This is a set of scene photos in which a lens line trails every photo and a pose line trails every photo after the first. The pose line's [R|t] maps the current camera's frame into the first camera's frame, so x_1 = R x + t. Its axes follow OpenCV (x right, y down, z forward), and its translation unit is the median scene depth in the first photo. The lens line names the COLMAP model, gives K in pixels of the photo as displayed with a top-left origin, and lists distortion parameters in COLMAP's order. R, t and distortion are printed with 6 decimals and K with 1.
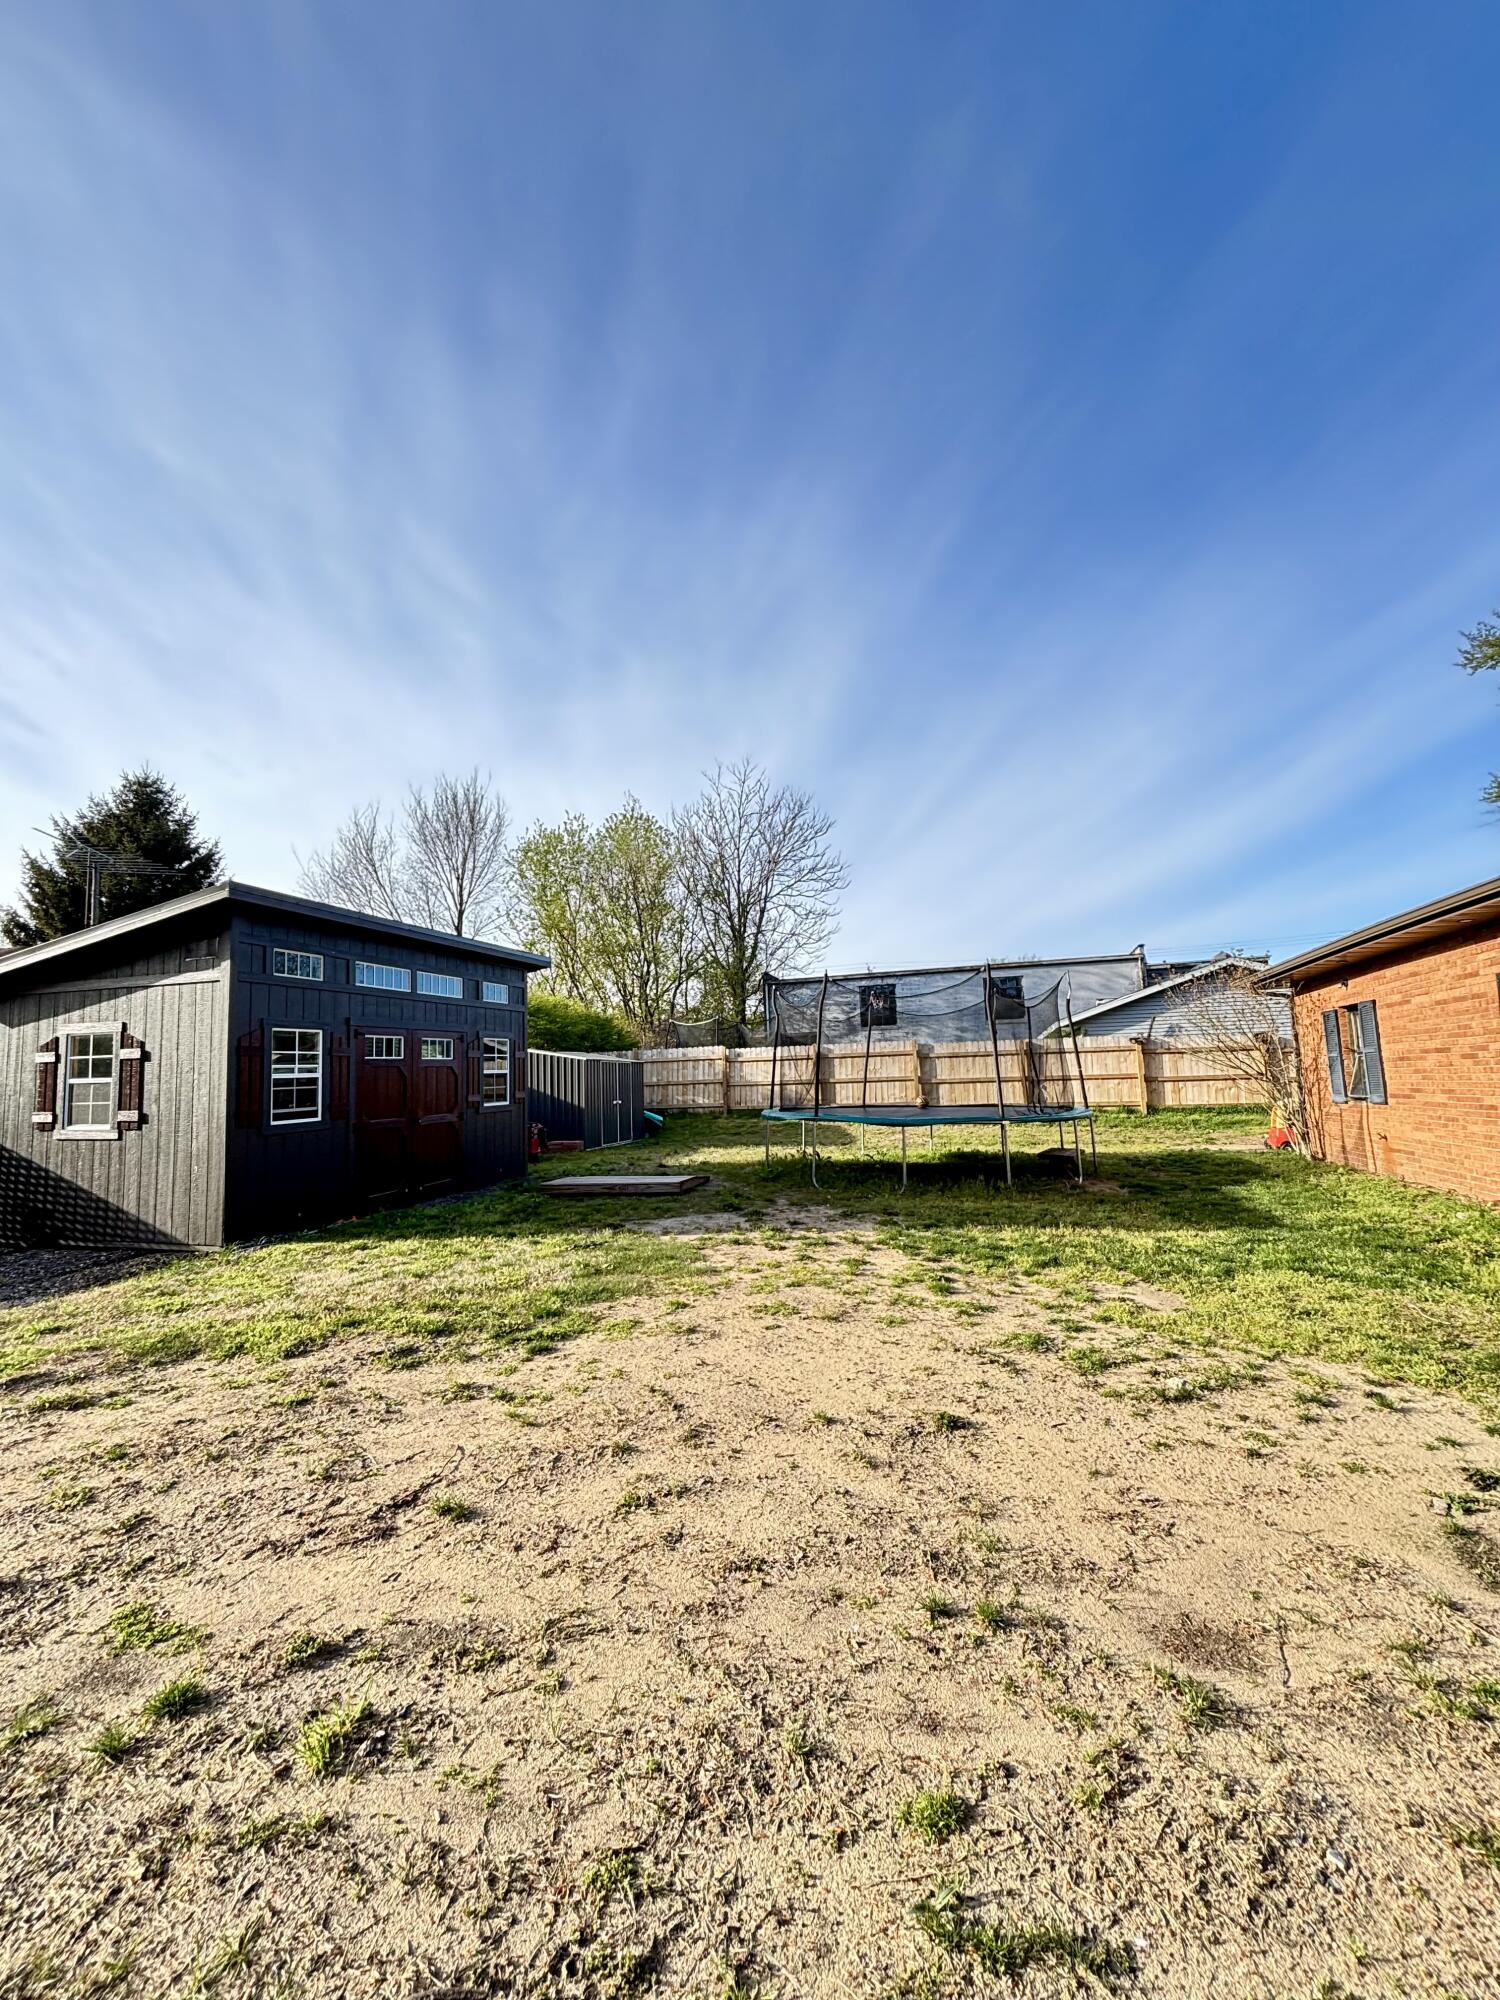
lens RADIAL K [[802.9, 0, 750.0], [0, 802.9, 1000.0], [0, 0, 1]] dist [0.000072, 0.000000]
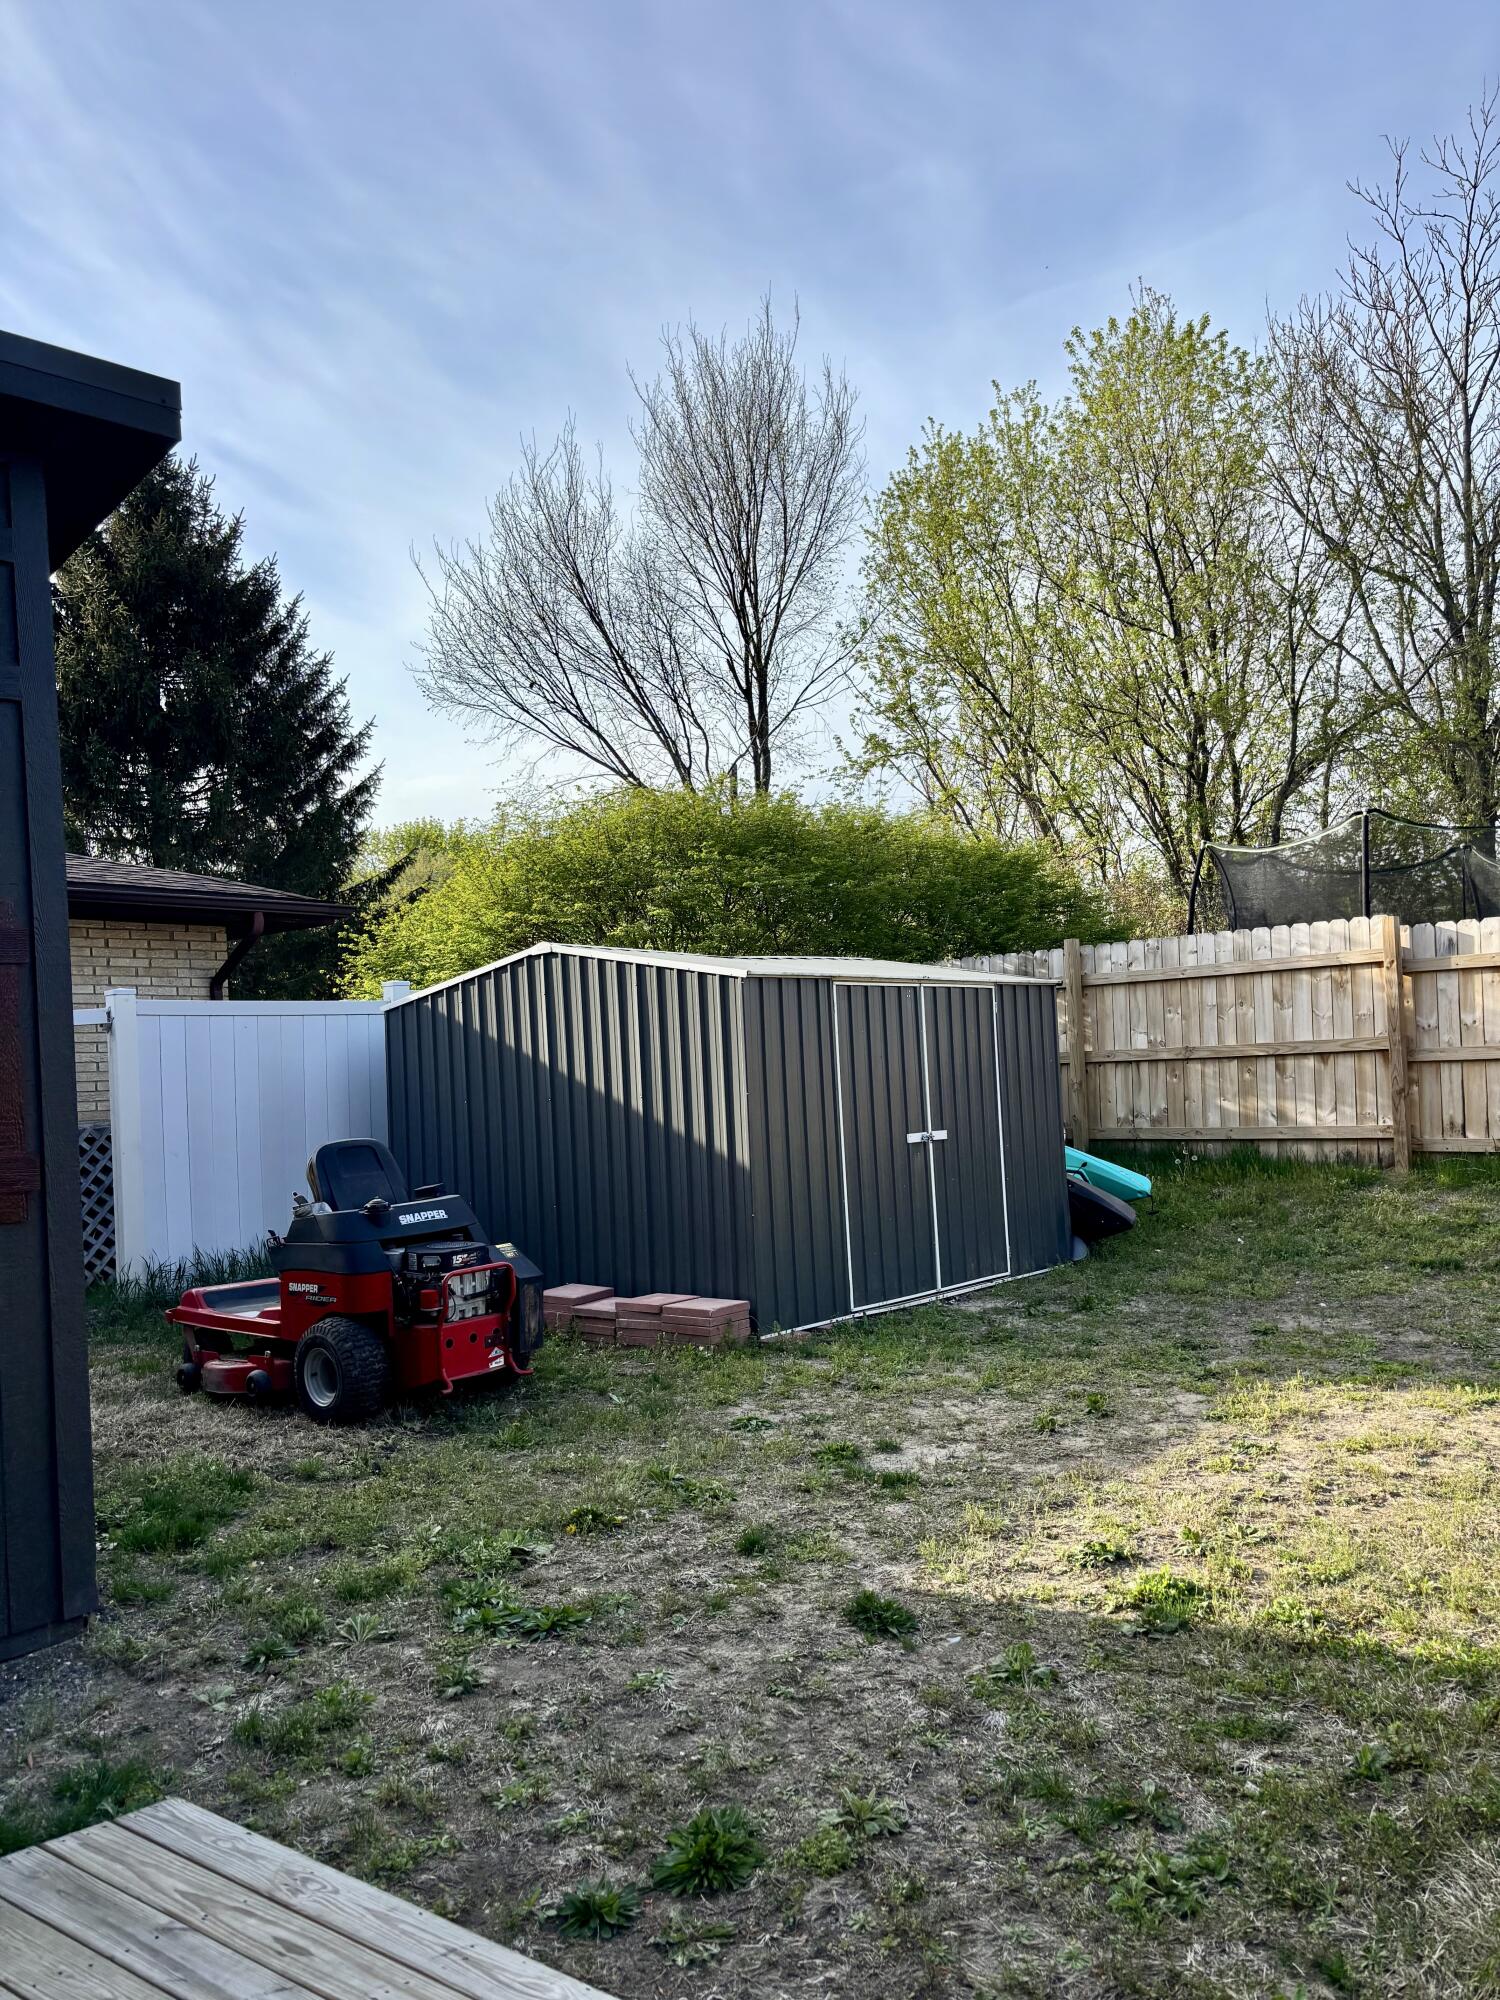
lens RADIAL K [[1561.3, 0, 750.0], [0, 1561.3, 1000.0], [0, 0, 1]] dist [0.031784, -0.002972]
pose [[0.896932, -0.026622, -0.441367, 0.003292], [0.060515, 0.996184, 0.062889, 0.021185], [0.438009, -0.083116, 0.895120, 0.231356]]
